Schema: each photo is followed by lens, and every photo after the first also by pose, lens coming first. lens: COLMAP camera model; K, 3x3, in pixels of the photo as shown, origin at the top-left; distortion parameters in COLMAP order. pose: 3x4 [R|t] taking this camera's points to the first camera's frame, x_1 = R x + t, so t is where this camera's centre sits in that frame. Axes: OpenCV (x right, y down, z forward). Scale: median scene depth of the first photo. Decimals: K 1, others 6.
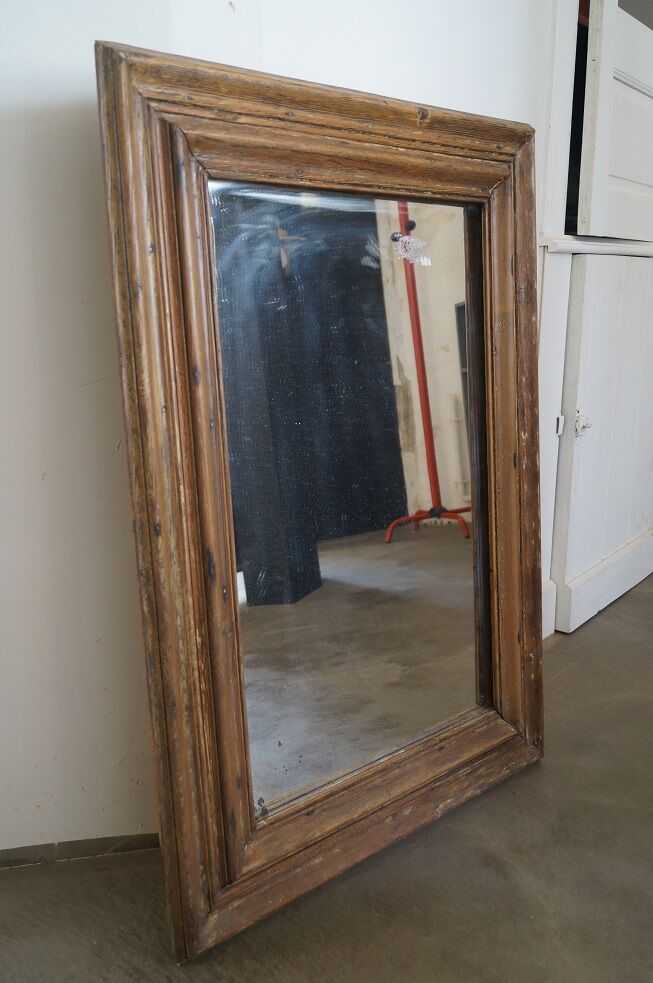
lens RADIAL K [[935.8, 0, 326.5], [0, 935.8, 491.5], [0, 0, 1]] dist [-0.006393, 0.000364]
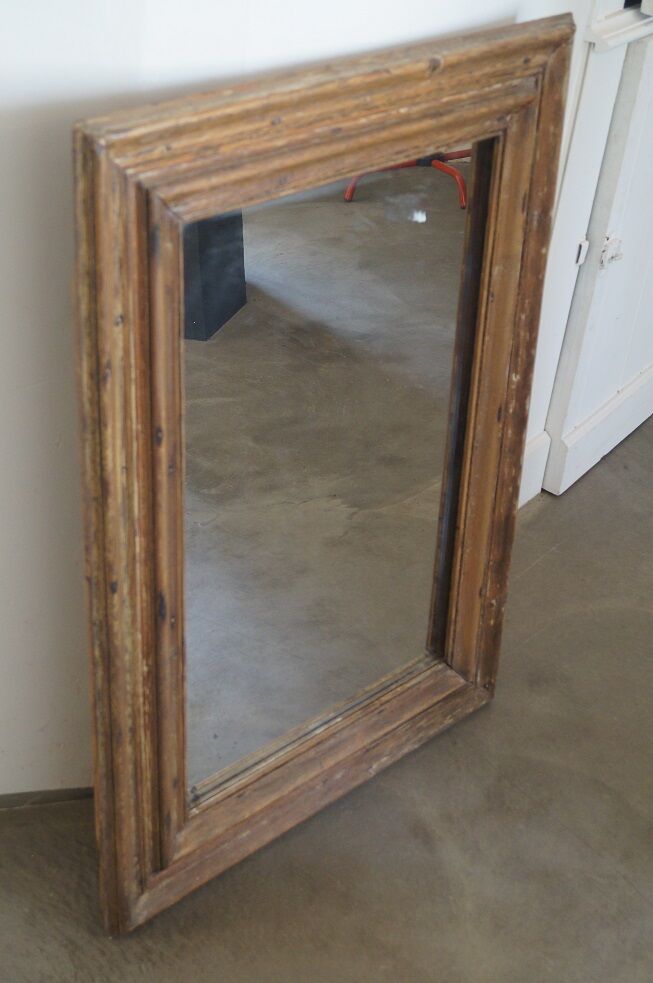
lens RADIAL K [[1556.2, 0, 326.5], [0, 1556.2, 491.5], [0, 0, 1]] dist [0.008688, -0.053354]
pose [[0.995027, 0.063911, 0.076393, -0.078585], [-0.086998, 0.931125, 0.354172, -0.579109], [-0.048496, -0.359057, 0.932055, -0.447402]]
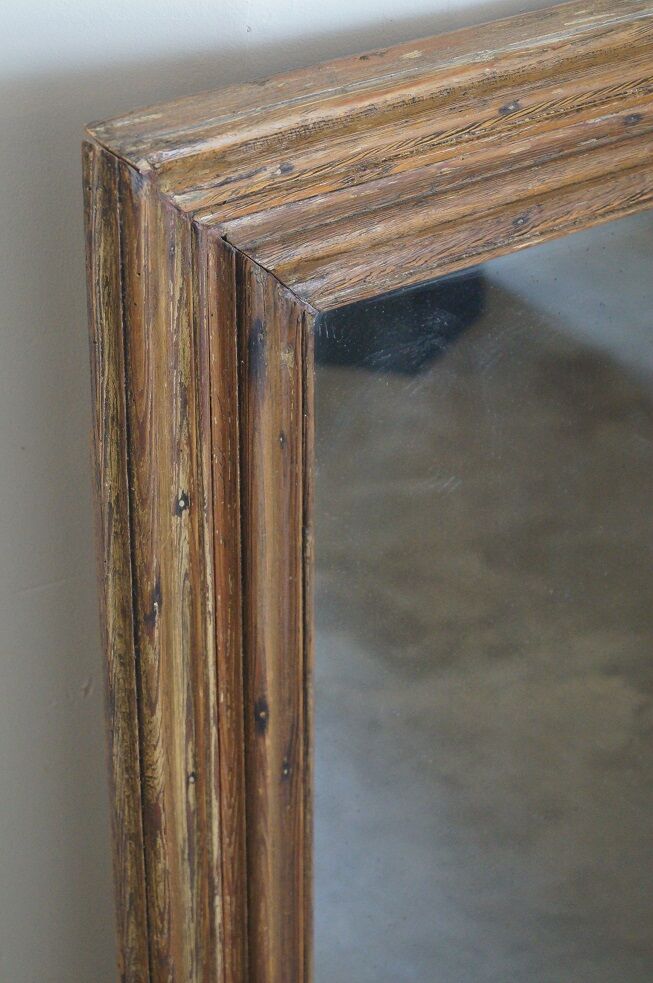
lens RADIAL K [[2208.2, 0, 326.5], [0, 2208.2, 491.5], [0, 0, 1]] dist [-0.006069, 0.009789]
pose [[0.993888, 0.097674, -0.051437, -0.052361], [-0.073083, 0.931415, 0.356545, -0.576344], [0.082734, -0.350607, 0.932861, -0.018746]]
